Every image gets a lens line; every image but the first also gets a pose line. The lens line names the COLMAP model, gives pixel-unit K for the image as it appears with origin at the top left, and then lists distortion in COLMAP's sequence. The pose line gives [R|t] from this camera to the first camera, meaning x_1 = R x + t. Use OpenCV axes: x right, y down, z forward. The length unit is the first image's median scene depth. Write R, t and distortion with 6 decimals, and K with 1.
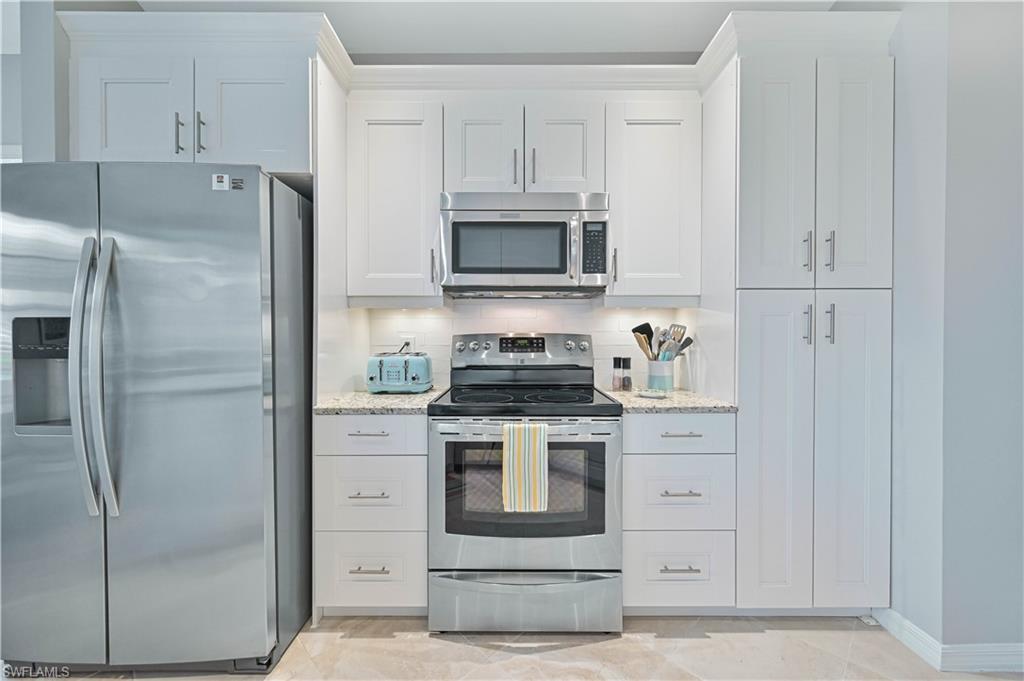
lens RADIAL K [[375.8, 0, 510.8], [0, 375.8, 346.4], [0, 0, 1]] dist [-0.000783, -0.000069]
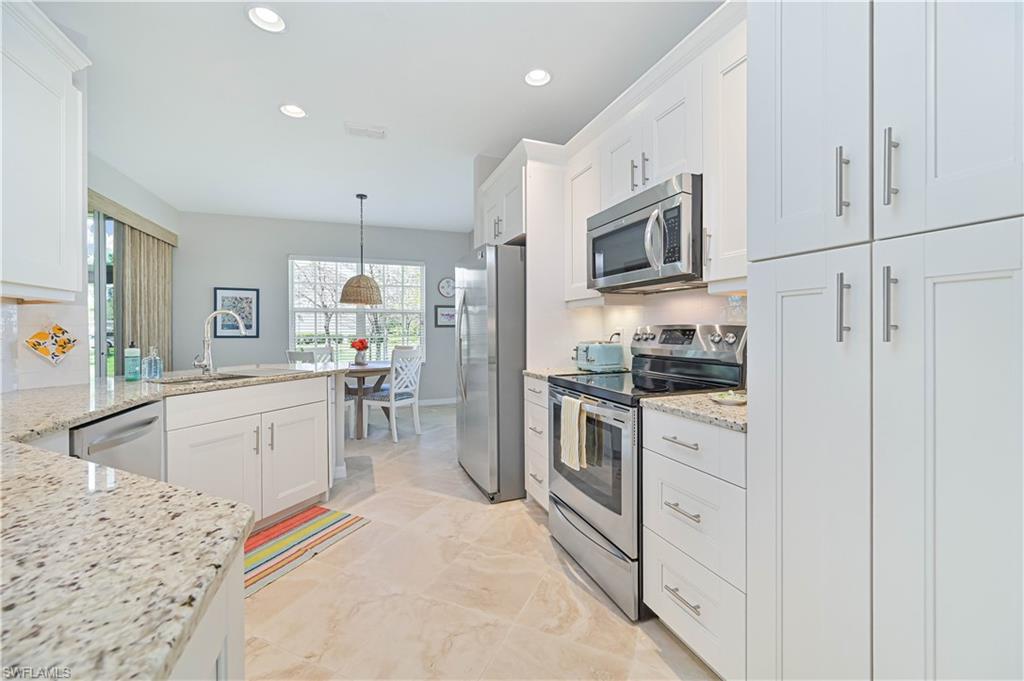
lens RADIAL K [[407.7, 0, 512.6], [0, 407.7, 332.7], [0, 0, 1]] dist [-0.000286, -0.000073]
pose [[0.356776, 0.003528, -0.934183, 1.114623], [-0.004885, 0.999986, 0.001911, -0.017146], [0.934177, 0.003882, 0.356789, 0.278100]]
